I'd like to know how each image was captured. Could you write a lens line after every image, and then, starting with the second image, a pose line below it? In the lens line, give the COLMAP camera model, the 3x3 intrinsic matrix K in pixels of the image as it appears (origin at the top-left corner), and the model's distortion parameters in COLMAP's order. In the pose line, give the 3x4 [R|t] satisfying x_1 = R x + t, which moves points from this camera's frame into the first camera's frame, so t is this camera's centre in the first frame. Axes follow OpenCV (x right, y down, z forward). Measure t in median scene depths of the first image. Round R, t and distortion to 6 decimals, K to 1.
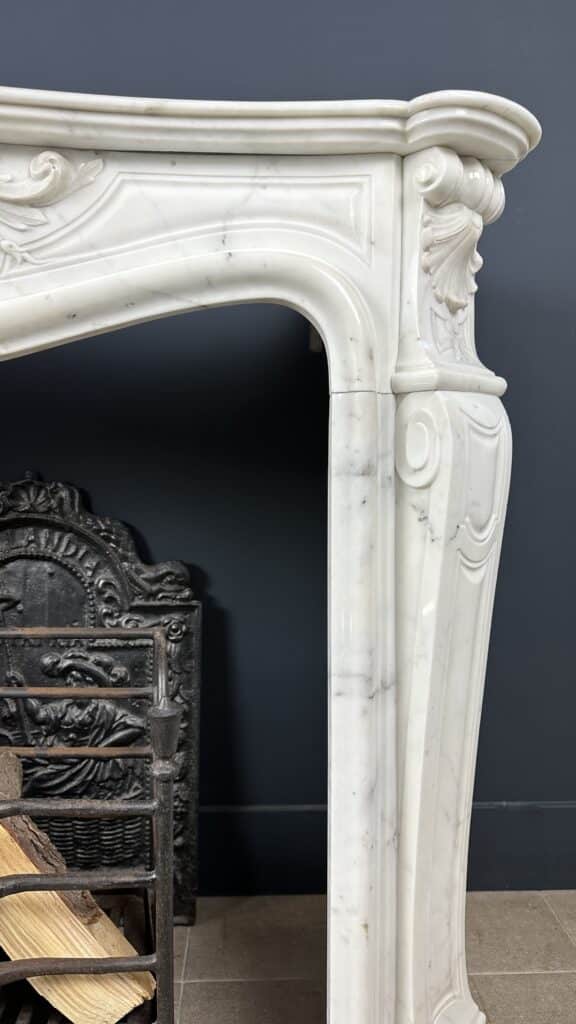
lens RADIAL K [[729.8, 0, 285.2], [0, 729.8, 516.5], [0, 0, 1]] dist [0.137131, -0.256875]
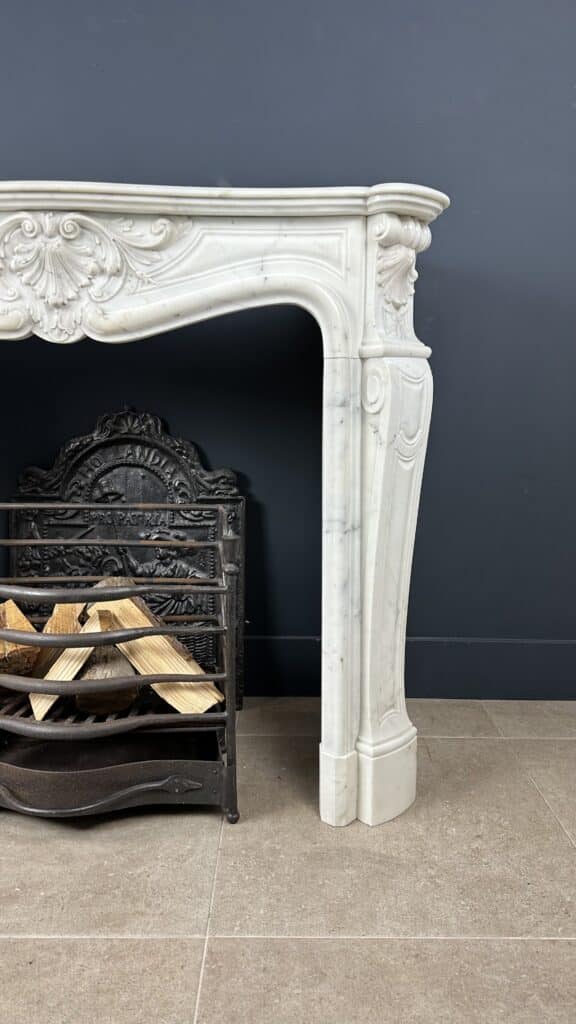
lens RADIAL K [[714.1, 0, 286.7], [0, 714.1, 516.4], [0, 0, 1]] dist [0.171149, -0.342068]
pose [[0.999199, 0.004843, -0.039713, 0.042575], [-0.001413, 0.996299, 0.085941, 0.055708], [0.039983, -0.085816, 0.995508, -0.701576]]
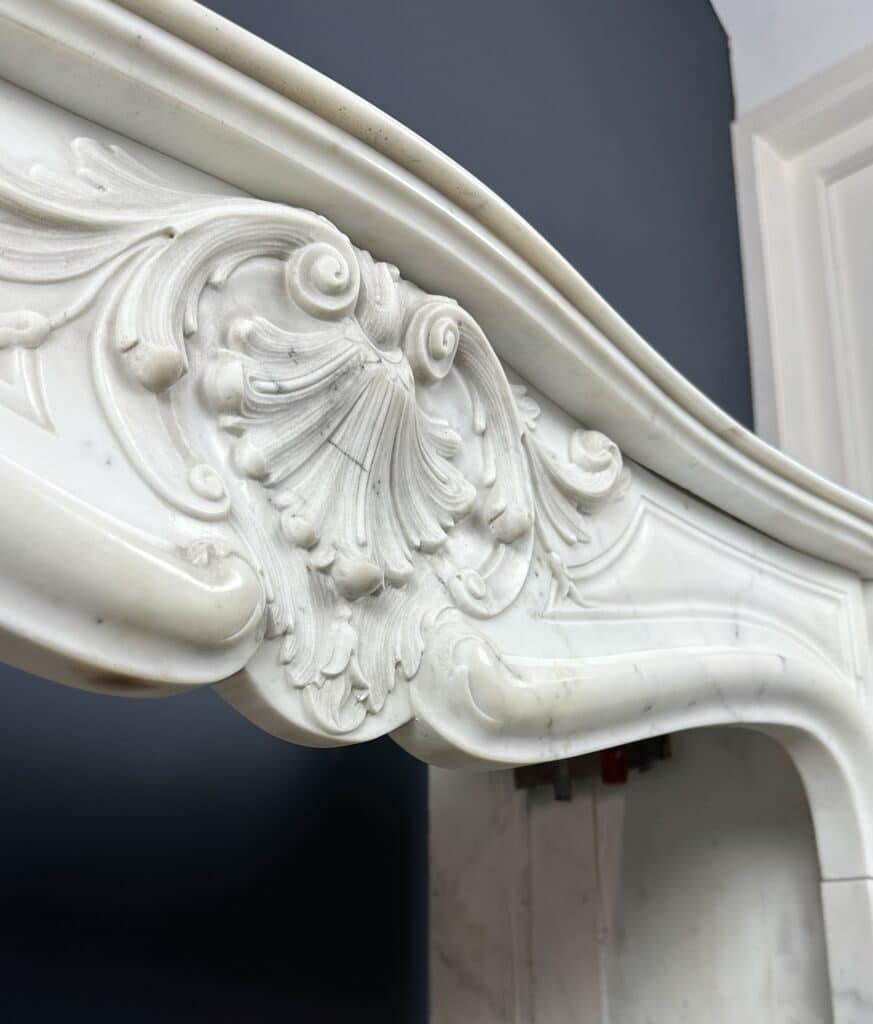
lens RADIAL K [[1097.3, 0, 435.2], [0, 1097.3, 671.1], [0, 0, 1]] dist [0.144992, -0.333082]
pose [[0.731271, 0.186580, 0.656072, -0.878221], [0.047490, 0.945598, -0.321853, -0.037558], [-0.680432, 0.266519, 0.682628, 0.504194]]
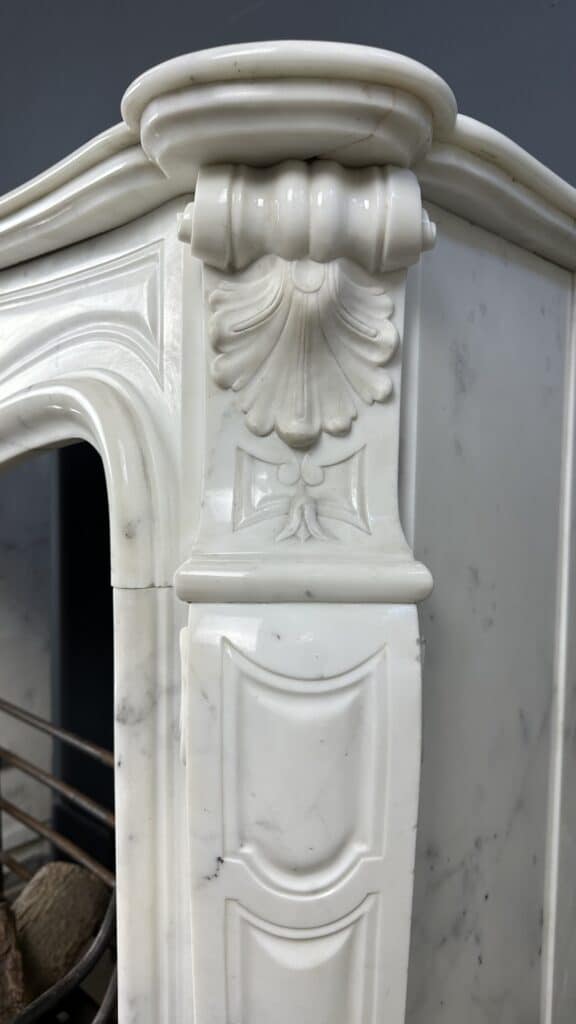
lens RADIAL K [[729.8, 0, 285.2], [0, 729.8, 516.5], [0, 0, 1]] dist [0.137131, -0.256875]
pose [[0.704027, 0.055986, -0.707963, 0.603130], [-0.064457, 0.997811, 0.014808, -0.232855], [0.707242, 0.035208, 0.706094, 0.612807]]
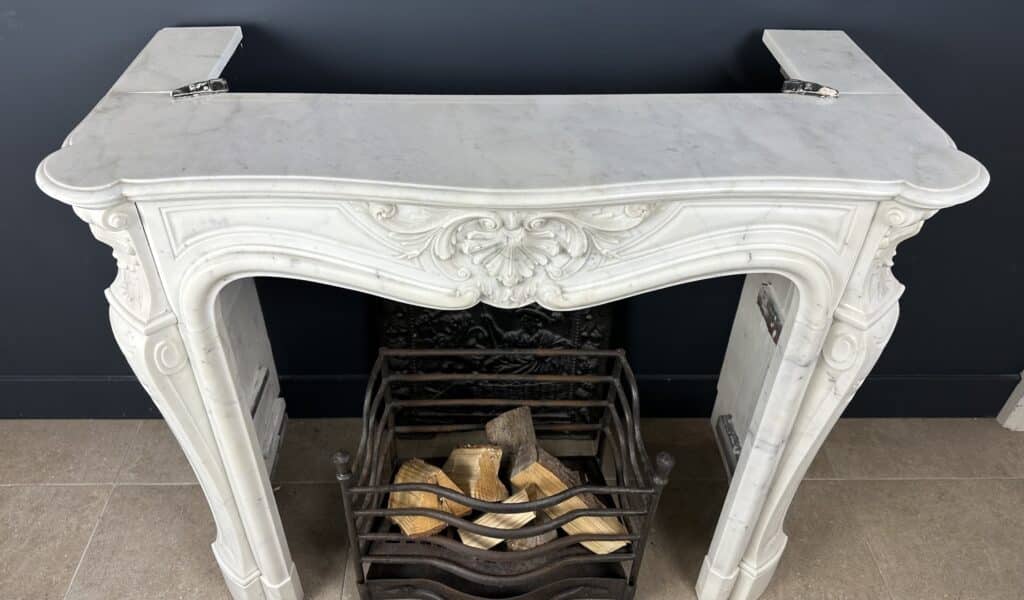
lens RADIAL K [[749.7, 0, 485.5], [0, 749.7, 300.7], [0, 0, 1]] dist [0.134625, -0.250985]
pose [[0.999513, 0.017869, -0.025579, -0.543713], [0.000243, 0.815284, 0.579061, -1.116400], [0.031202, -0.578785, 0.814883, -0.331257]]
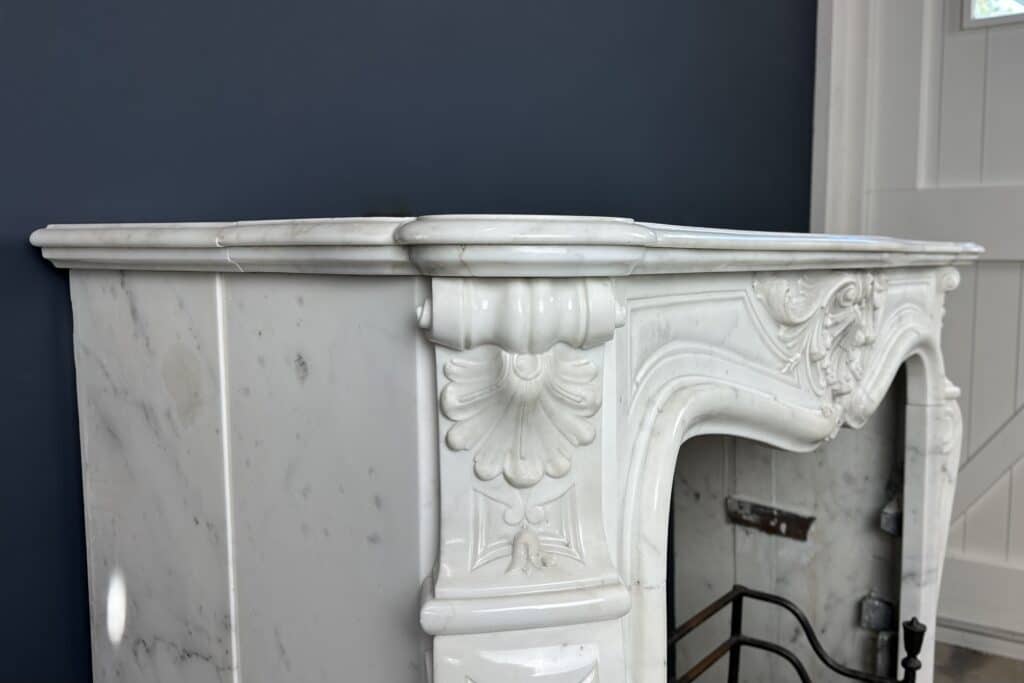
lens RADIAL K [[901.6, 0, 623.8], [0, 901.6, 341.6], [0, 0, 1]] dist [0.107748, -0.005518]
pose [[0.555014, -0.083472, 0.827642, -1.915534], [0.058460, 0.996407, 0.061289, -0.459522], [-0.829784, 0.014368, 0.557900, 0.400945]]
